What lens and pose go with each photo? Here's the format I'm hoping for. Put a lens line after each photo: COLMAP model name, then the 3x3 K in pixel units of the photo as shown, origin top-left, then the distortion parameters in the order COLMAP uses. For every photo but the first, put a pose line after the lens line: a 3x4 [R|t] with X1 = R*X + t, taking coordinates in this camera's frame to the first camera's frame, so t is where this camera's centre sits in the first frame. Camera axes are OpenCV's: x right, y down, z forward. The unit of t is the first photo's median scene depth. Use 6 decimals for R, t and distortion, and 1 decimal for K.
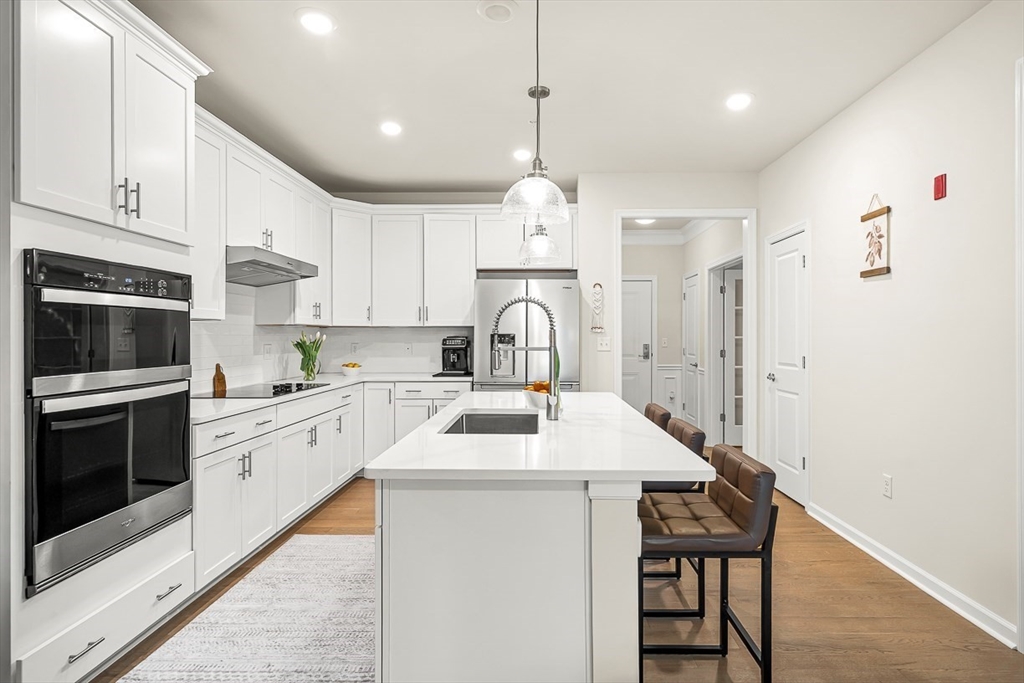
lens RADIAL K [[536.8, 0, 532.9], [0, 536.8, 338.3], [0, 0, 1]] dist [-0.001892, 0.000412]
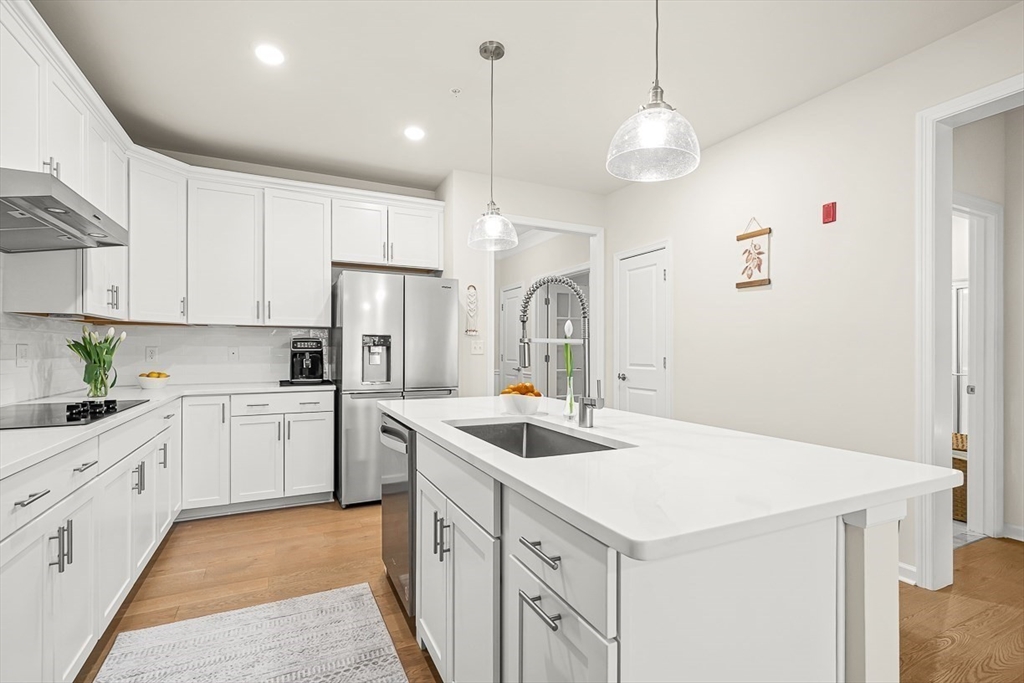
lens RADIAL K [[472.4, 0, 511.3], [0, 472.4, 349.7], [0, 0, 1]] dist [0.004344, -0.001419]
pose [[0.895149, 0.002786, 0.445758, -0.239266], [-0.001510, 0.999994, -0.003217, 0.021304], [-0.445764, 0.002206, 0.895148, 0.240389]]
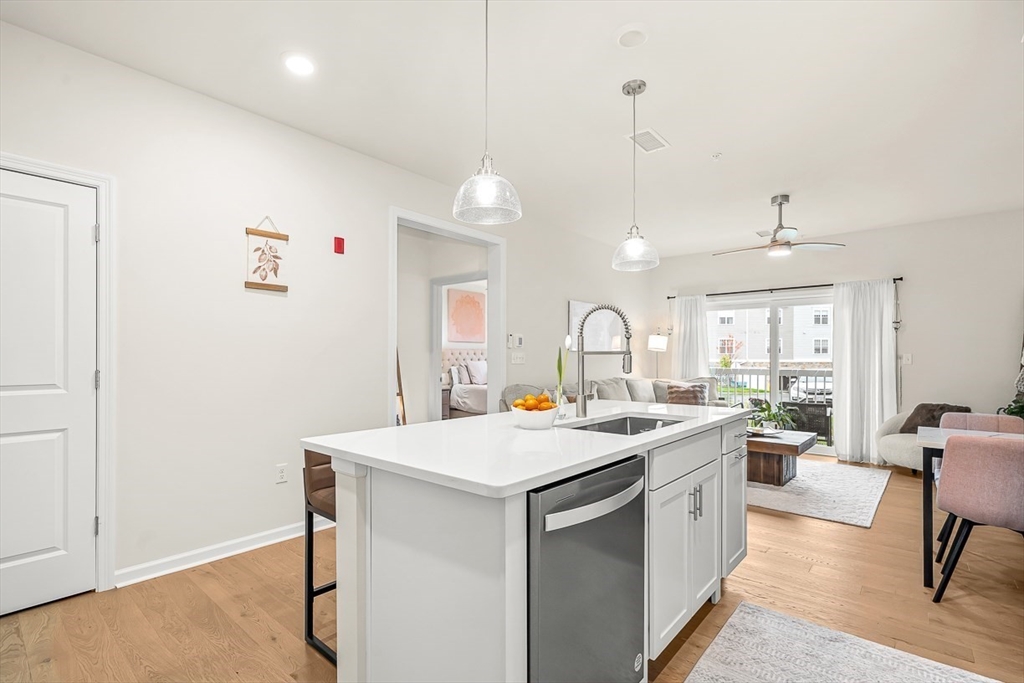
lens RADIAL K [[472.4, 0, 508.6], [0, 472.4, 355.4], [0, 0, 1]] dist [0.004344, -0.001419]
pose [[-0.761440, 0.001014, 0.648234, -0.293283], [0.000208, 0.999999, -0.001319, 0.015650], [-0.648235, -0.000870, -0.761440, 1.119518]]
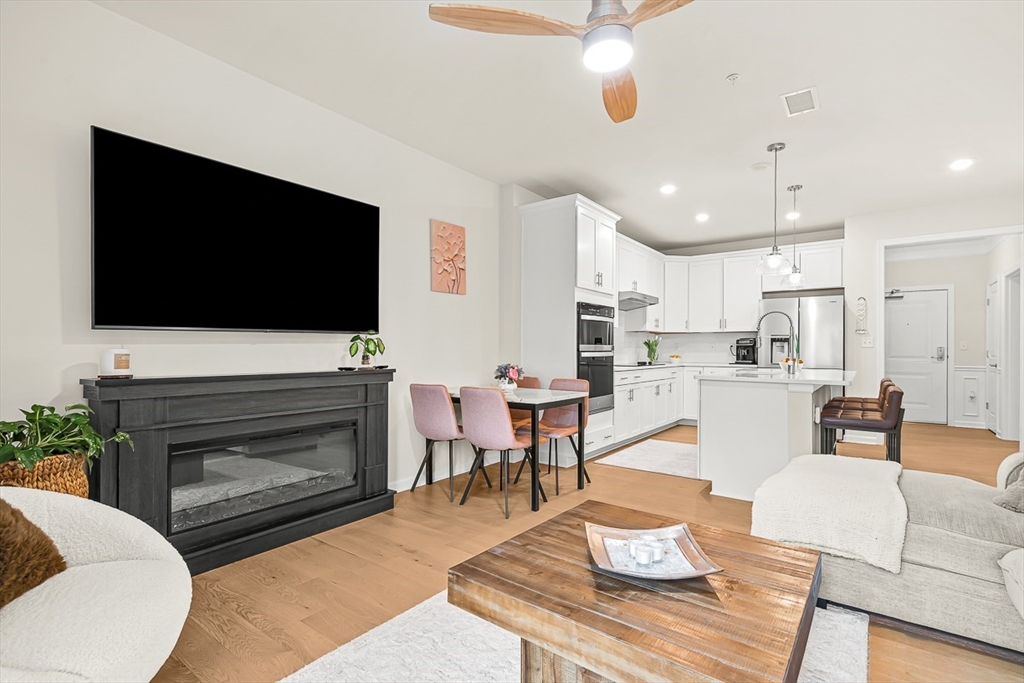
lens RADIAL K [[472.4, 0, 513.9], [0, 472.4, 347.5], [0, 0, 1]] dist [0.004344, -0.001419]
pose [[0.808967, 0.001725, -0.587851, 0.137202], [-0.007404, 0.999946, -0.007254, 0.047022], [0.587807, 0.010221, 0.808936, -0.567866]]
